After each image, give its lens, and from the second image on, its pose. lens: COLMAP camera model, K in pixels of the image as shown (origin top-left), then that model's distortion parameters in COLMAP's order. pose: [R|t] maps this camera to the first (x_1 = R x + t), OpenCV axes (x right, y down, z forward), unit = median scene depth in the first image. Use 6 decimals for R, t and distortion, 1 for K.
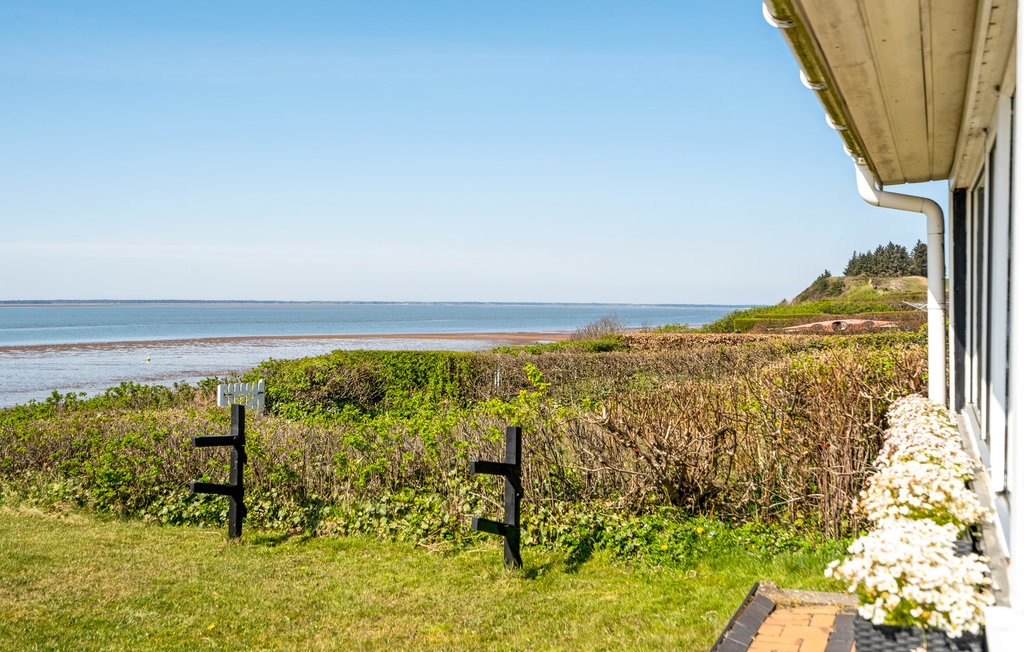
lens RADIAL K [[1002.5, 0, 512.0], [0, 1002.5, 326.0], [0, 0, 1]] dist [0.007536, -0.005763]
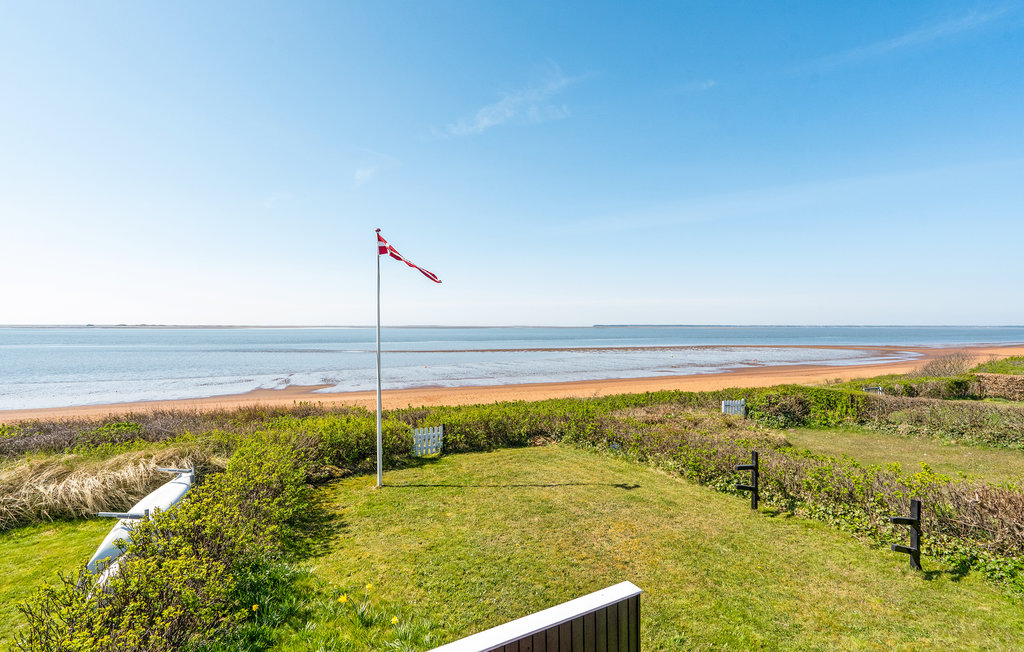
lens RADIAL K [[468.4, 0, 512.0], [0, 468.4, 326.0], [0, 0, 1]] dist [0.000007, -0.000995]
pose [[0.790627, -0.013343, -0.612153, -0.048989], [0.014255, 0.999893, -0.003383, -0.214333], [0.612132, -0.006051, 0.790732, -0.198251]]
